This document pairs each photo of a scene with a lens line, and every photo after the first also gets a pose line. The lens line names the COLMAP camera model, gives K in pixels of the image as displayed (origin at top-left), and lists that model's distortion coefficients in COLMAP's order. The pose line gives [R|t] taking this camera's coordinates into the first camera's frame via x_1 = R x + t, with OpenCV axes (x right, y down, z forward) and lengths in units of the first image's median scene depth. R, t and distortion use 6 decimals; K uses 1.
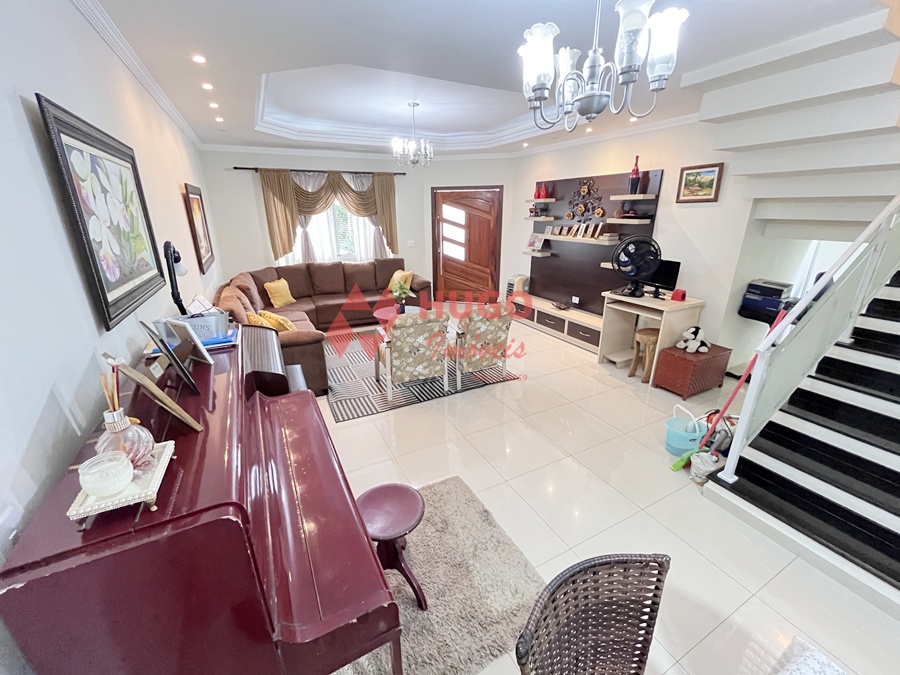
lens RADIAL K [[364.7, 0, 451.1], [0, 364.7, 338.7], [0, 0, 1]] dist [0.001199, -0.000966]
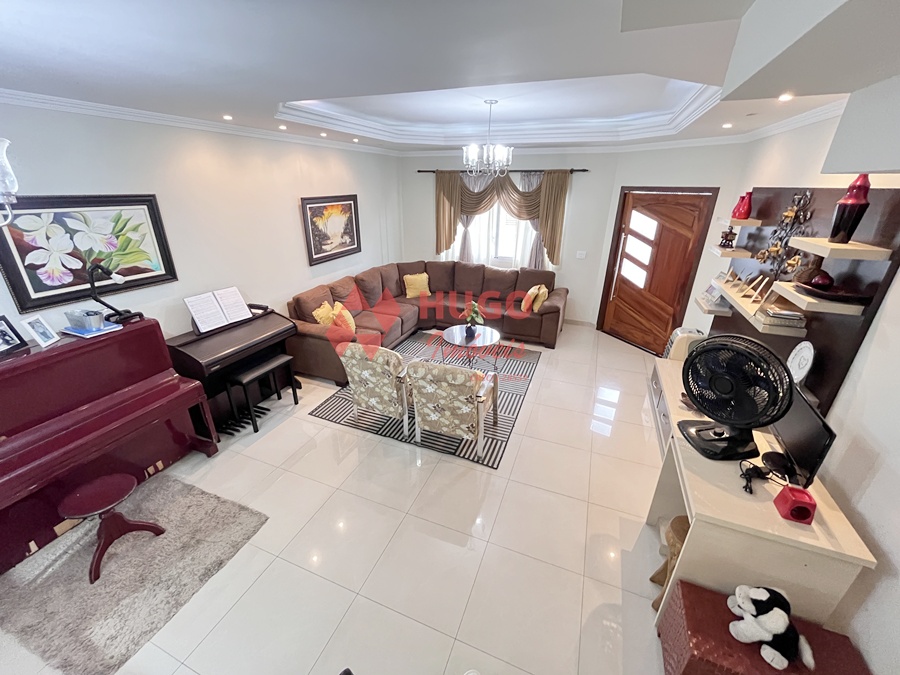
lens RADIAL K [[364.7, 0, 450.8], [0, 364.7, 339.8], [0, 0, 1]] dist [0.001199, -0.000966]
pose [[0.656061, 0.308854, -0.688617, 0.484206], [-0.265479, 0.948557, 0.172513, -0.214653], [0.706473, 0.069634, 0.704306, 0.337706]]
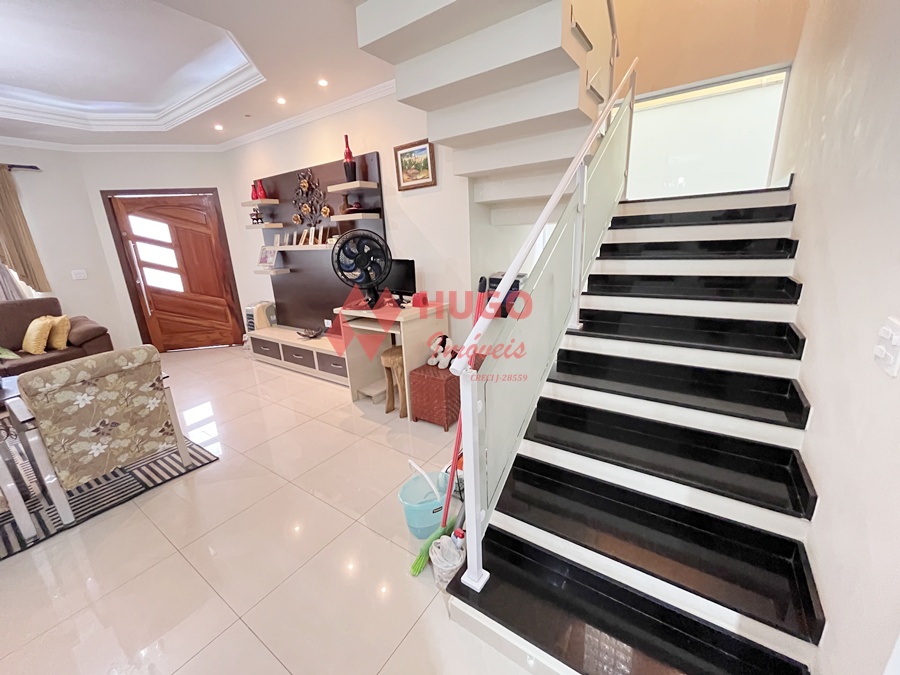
lens RADIAL K [[364.7, 0, 447.8], [0, 364.7, 338.9], [0, 0, 1]] dist [0.001199, -0.000966]
pose [[0.885006, -0.159462, 0.437420, 0.255484], [0.192625, 0.980744, -0.032194, 0.001704], [-0.423863, 0.112750, 0.898681, 0.214190]]
